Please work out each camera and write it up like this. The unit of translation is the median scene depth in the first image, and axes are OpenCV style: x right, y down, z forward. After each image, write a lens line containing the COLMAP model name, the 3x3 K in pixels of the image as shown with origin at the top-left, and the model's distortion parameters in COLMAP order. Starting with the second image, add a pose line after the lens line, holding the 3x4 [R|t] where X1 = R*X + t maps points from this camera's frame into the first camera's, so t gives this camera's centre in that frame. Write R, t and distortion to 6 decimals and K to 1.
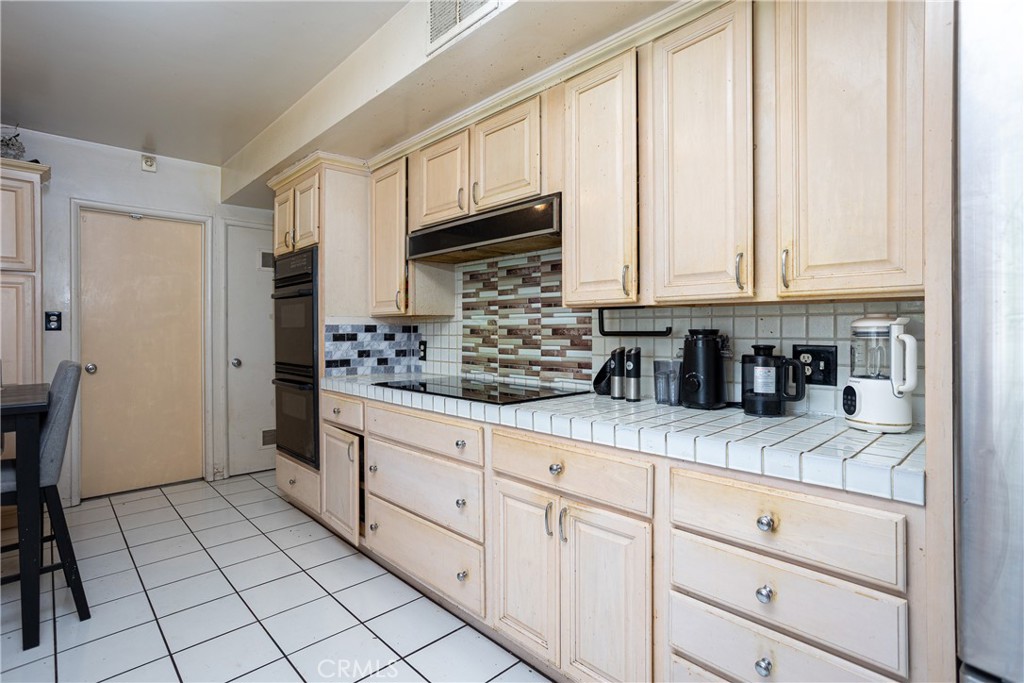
lens RADIAL K [[499.1, 0, 512.7], [0, 499.1, 332.2], [0, 0, 1]] dist [-0.036175, 0.013276]
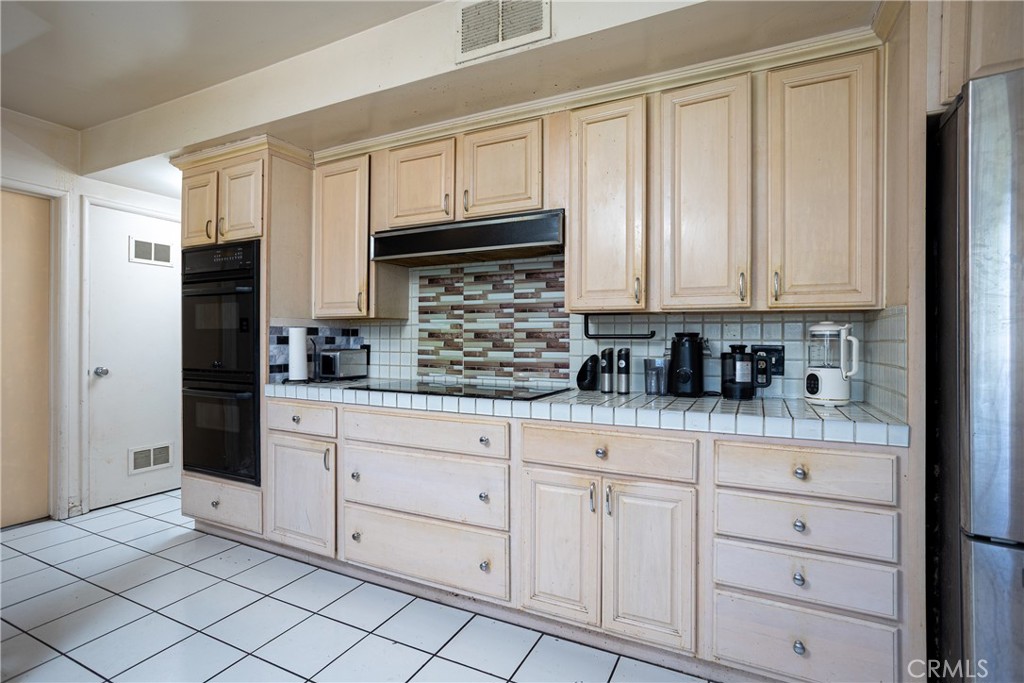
lens RADIAL K [[491.8, 0, 512.0], [0, 491.8, 341.5], [0, 0, 1]] dist [-0.036313, 0.011963]
pose [[0.939279, 0.004527, 0.343124, -0.337117], [-0.004794, 0.999989, -0.000068, 0.013855], [-0.343120, -0.001581, 0.939290, 0.007112]]
